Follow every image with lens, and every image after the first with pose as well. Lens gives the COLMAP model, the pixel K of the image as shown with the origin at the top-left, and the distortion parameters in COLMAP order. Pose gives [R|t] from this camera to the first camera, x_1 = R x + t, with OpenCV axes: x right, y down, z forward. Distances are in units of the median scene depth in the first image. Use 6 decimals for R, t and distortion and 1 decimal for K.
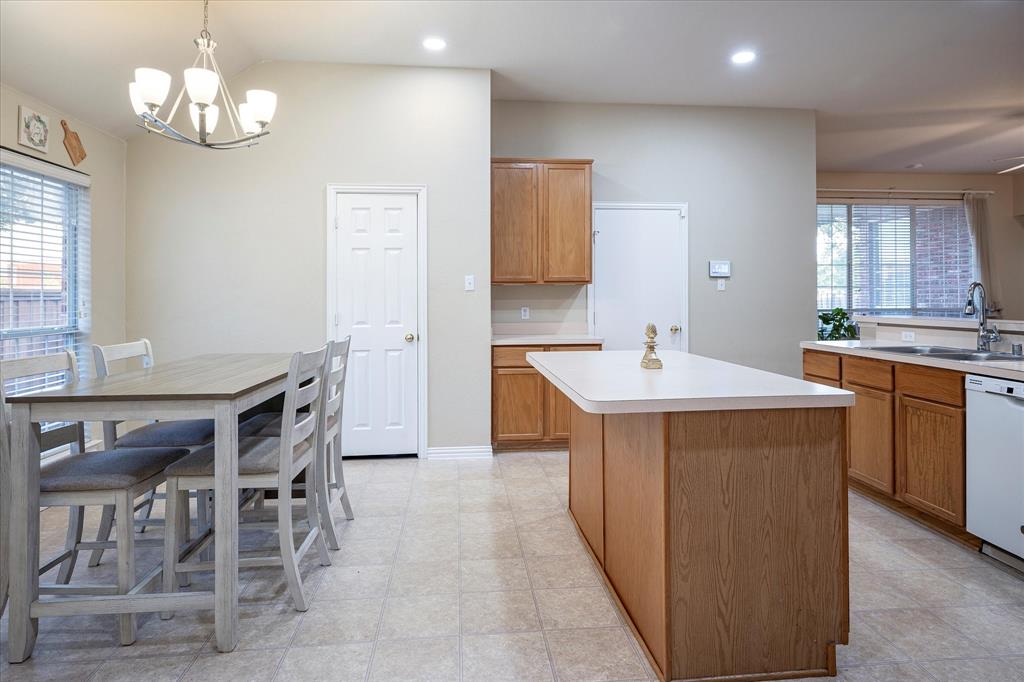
lens RADIAL K [[554.3, 0, 508.0], [0, 554.3, 296.0], [0, 0, 1]] dist [-0.001442, -0.000068]
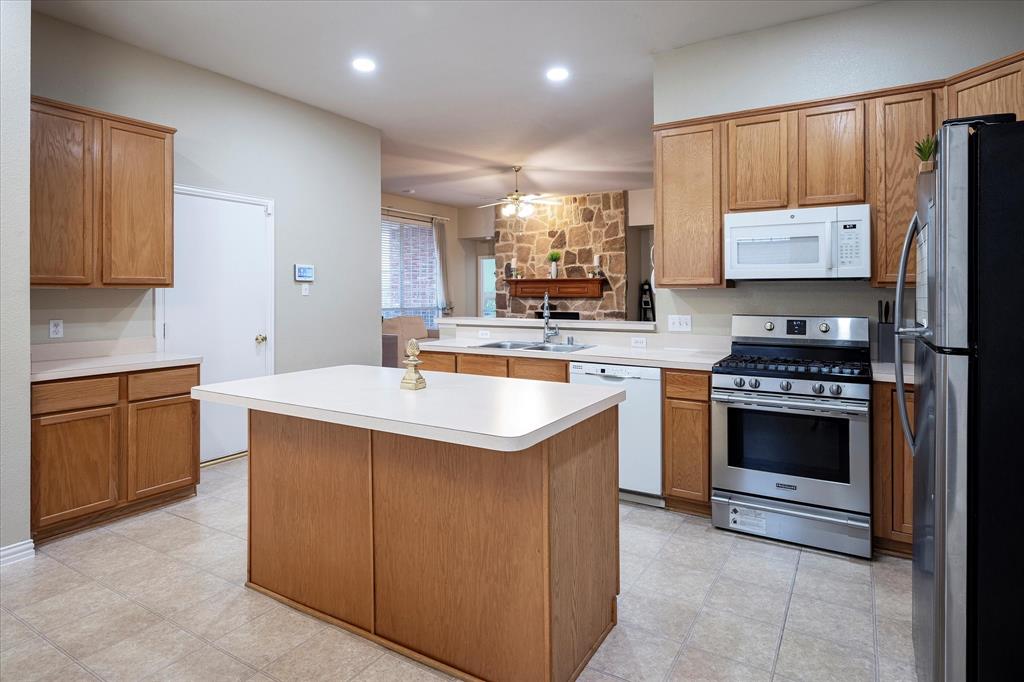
lens RADIAL K [[554.3, 0, 508.0], [0, 554.3, 296.0], [0, 0, 1]] dist [-0.001442, -0.000068]
pose [[0.617038, -0.000559, 0.786933, -0.188696], [-0.000173, 1.000000, 0.000846, -0.012069], [-0.786933, -0.000658, 0.617038, 0.162063]]
